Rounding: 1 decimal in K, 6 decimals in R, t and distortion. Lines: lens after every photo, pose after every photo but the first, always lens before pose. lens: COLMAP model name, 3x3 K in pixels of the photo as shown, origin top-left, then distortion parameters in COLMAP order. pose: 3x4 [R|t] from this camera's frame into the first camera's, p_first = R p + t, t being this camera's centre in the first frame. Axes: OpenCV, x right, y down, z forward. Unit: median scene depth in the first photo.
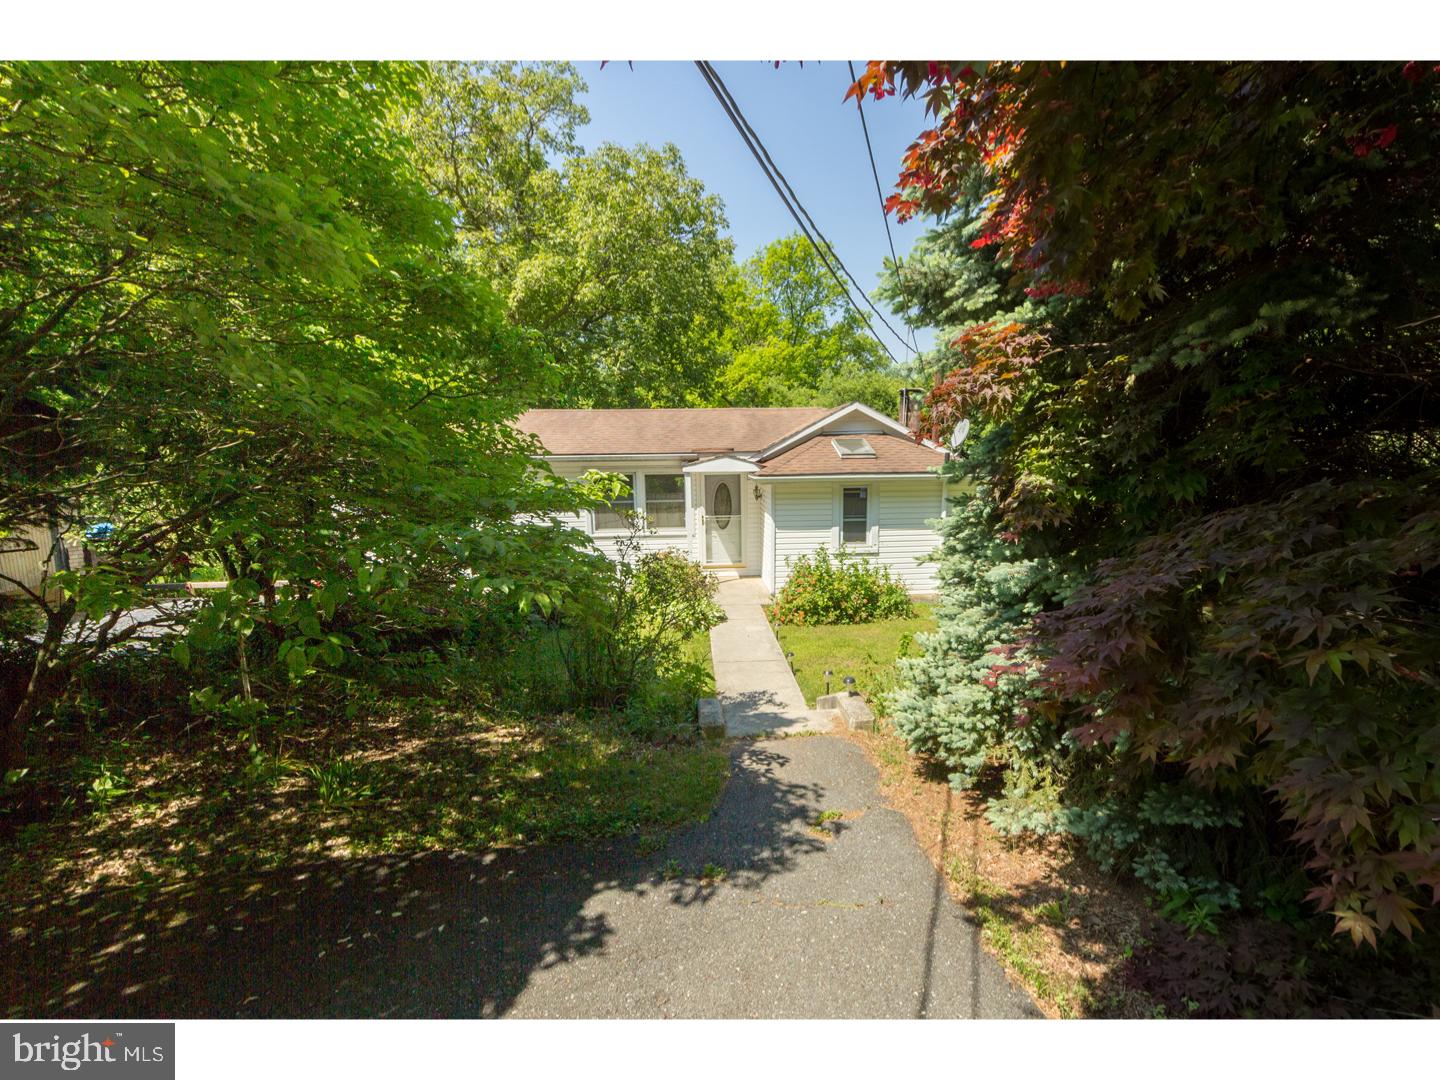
lens RADIAL K [[567.2, 0, 720.0], [0, 567.2, 540.0], [0, 0, 1]] dist [-0.000336, -0.000054]
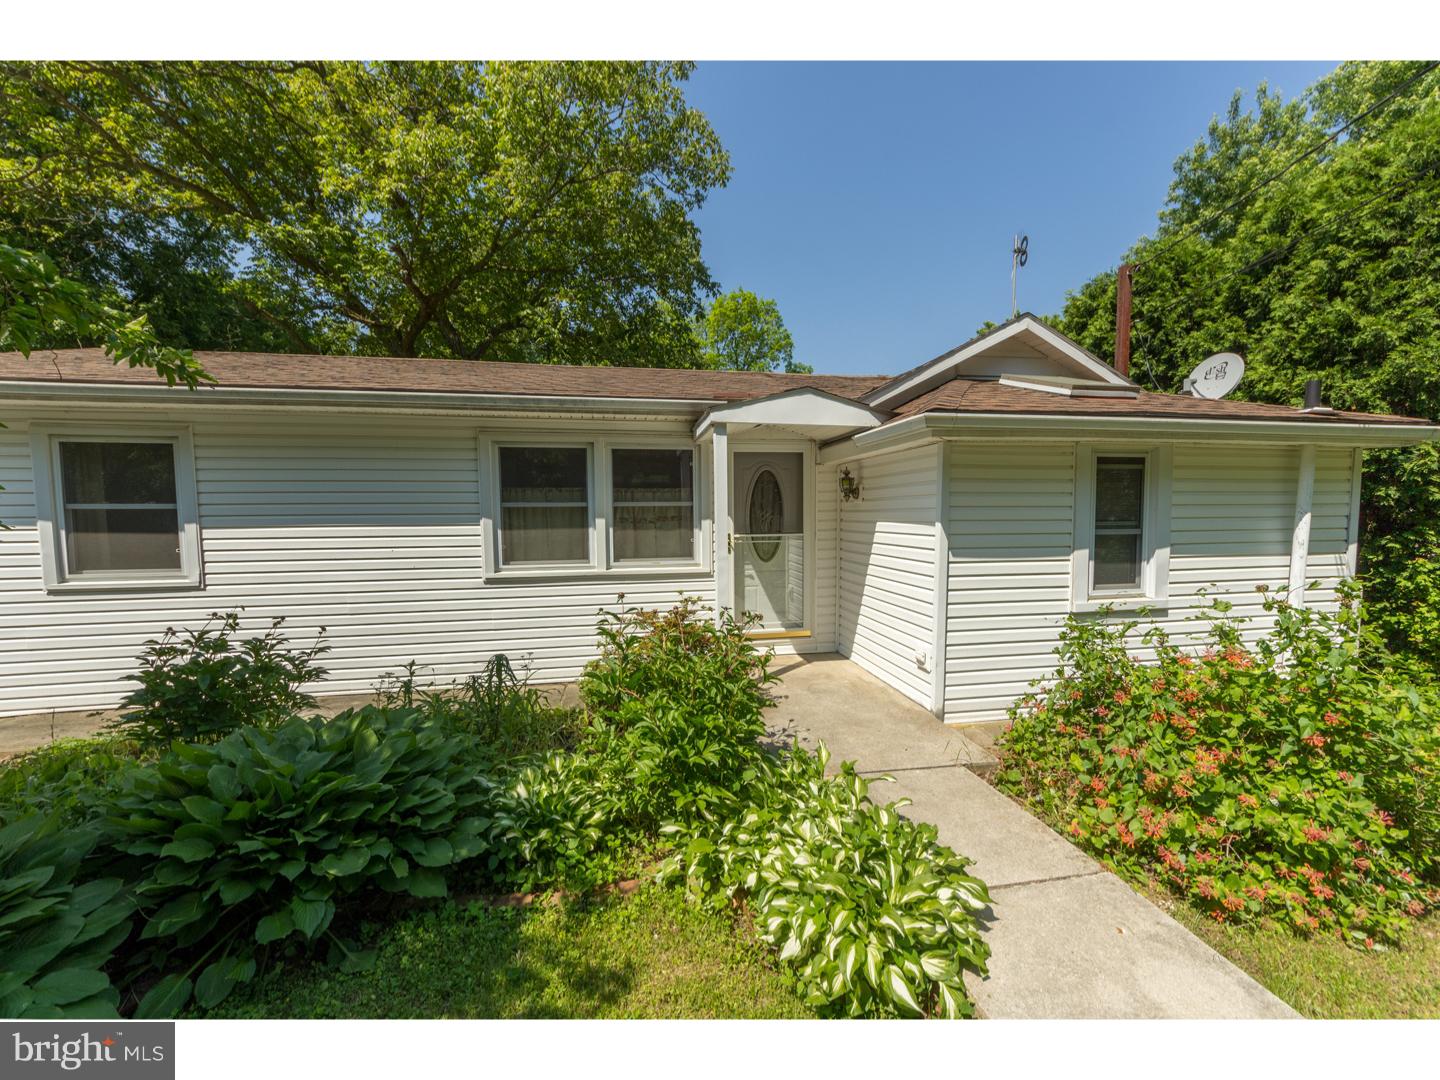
lens RADIAL K [[505.9, 0, 720.0], [0, 505.9, 540.0], [0, 0, 1]] dist [-0.000189, -0.000012]
pose [[0.992573, 0.002063, 0.121630, -0.096107], [0.007857, 0.996681, -0.081023, -0.001742], [-0.121393, 0.081377, 0.989263, 0.584039]]
